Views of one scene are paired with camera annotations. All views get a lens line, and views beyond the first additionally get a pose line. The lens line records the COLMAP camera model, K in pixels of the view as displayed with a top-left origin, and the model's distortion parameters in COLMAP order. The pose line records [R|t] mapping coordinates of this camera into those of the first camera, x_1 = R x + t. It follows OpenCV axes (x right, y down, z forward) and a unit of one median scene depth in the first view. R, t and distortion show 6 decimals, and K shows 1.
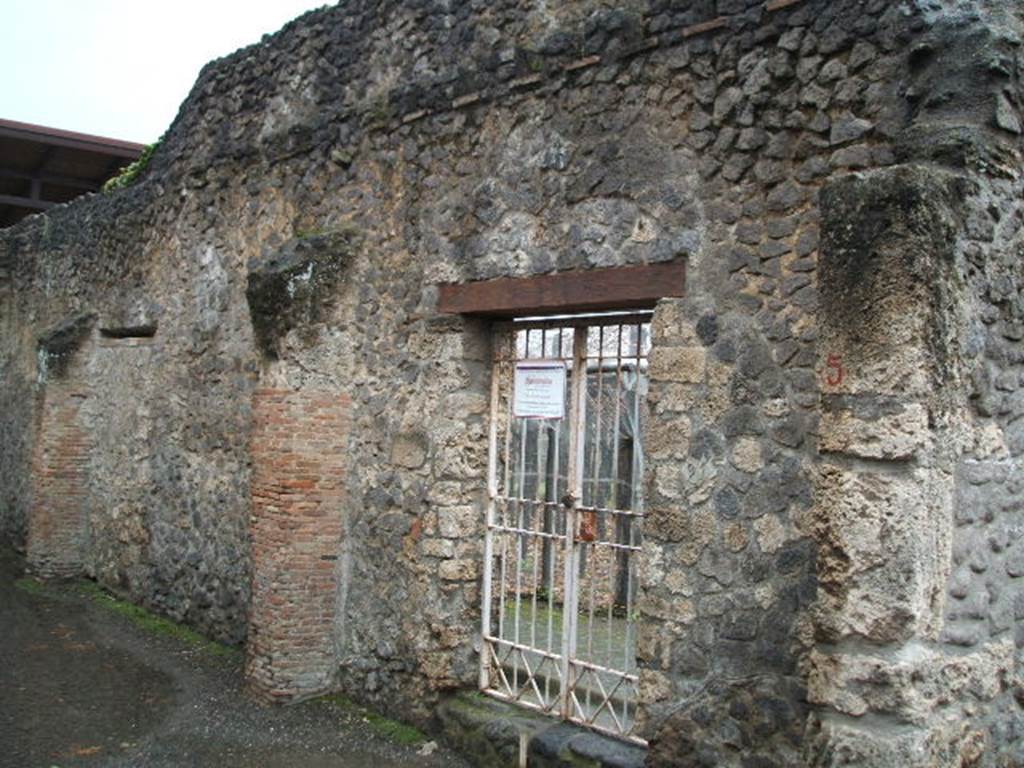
lens RADIAL K [[1152.6, 0, 533.9], [0, 1152.6, 401.7], [0, 0, 1]] dist [-0.143226, 0.000000]
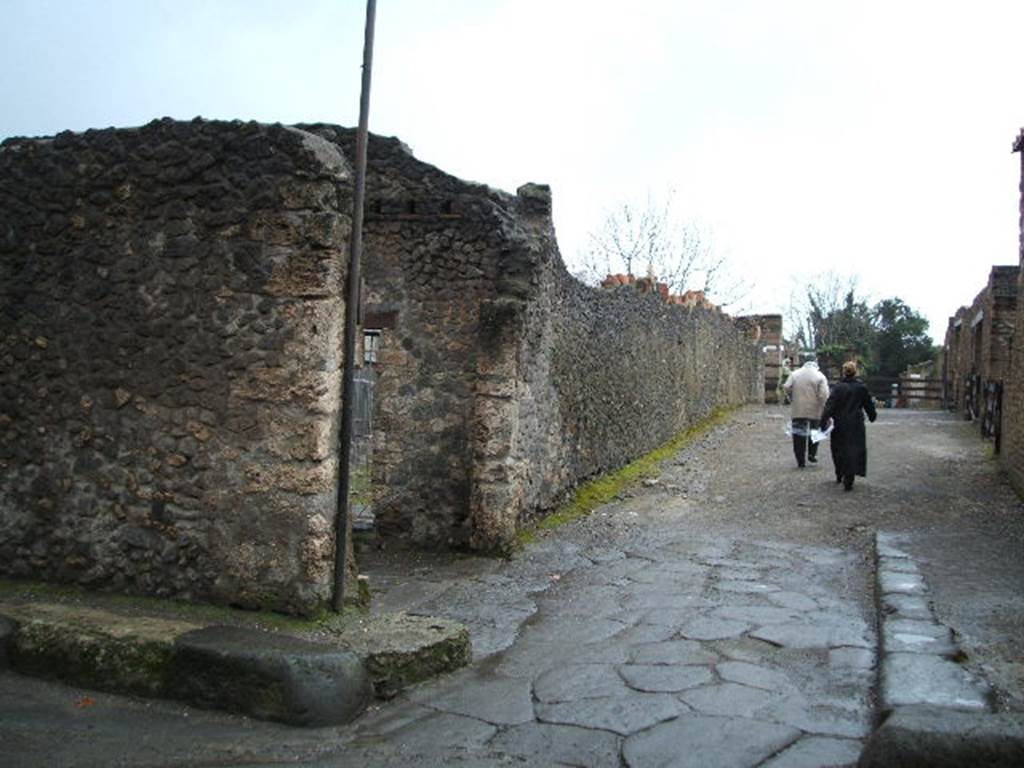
lens RADIAL K [[1152.6, 0, 509.4], [0, 1152.6, 385.6], [0, 0, 1]] dist [-0.143226, 0.000000]
pose [[0.848643, -0.003907, 0.528951, -1.061449], [-0.020978, 0.998937, 0.041035, -0.086292], [-0.528550, -0.045920, 0.847659, -1.325413]]
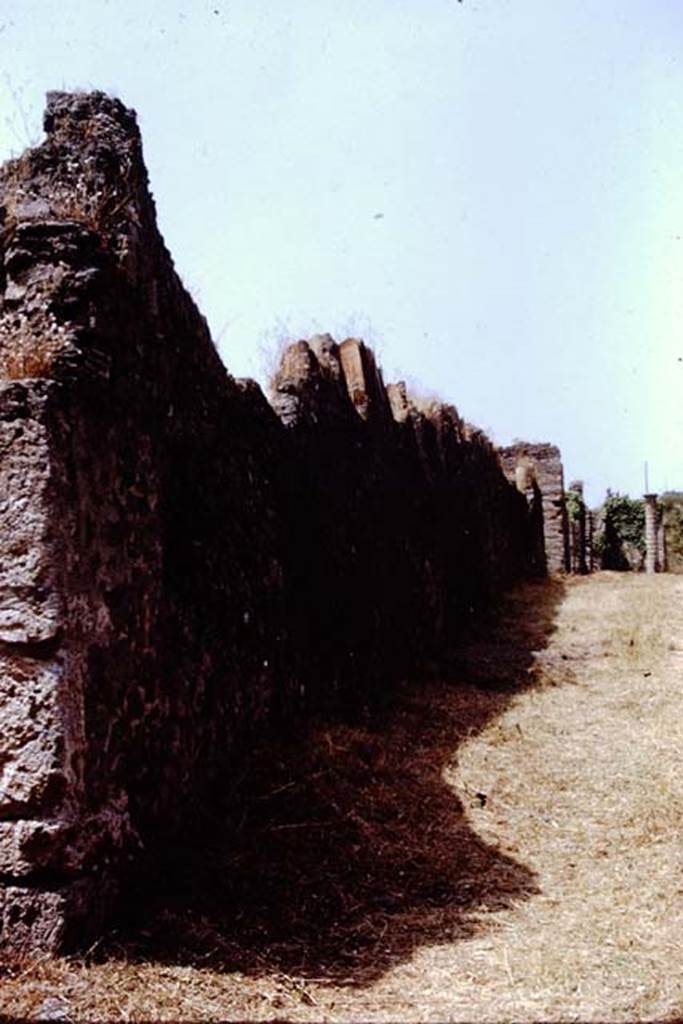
lens RADIAL K [[1606.1, 0, 338.9], [0, 1606.1, 515.0], [0, 0, 1]] dist [-0.262591, 0.000000]
pose [[0.771798, -0.044892, 0.634282, -0.351916], [0.054147, 0.998522, 0.004786, -0.052871], [-0.633559, 0.030651, 0.773087, -0.320681]]
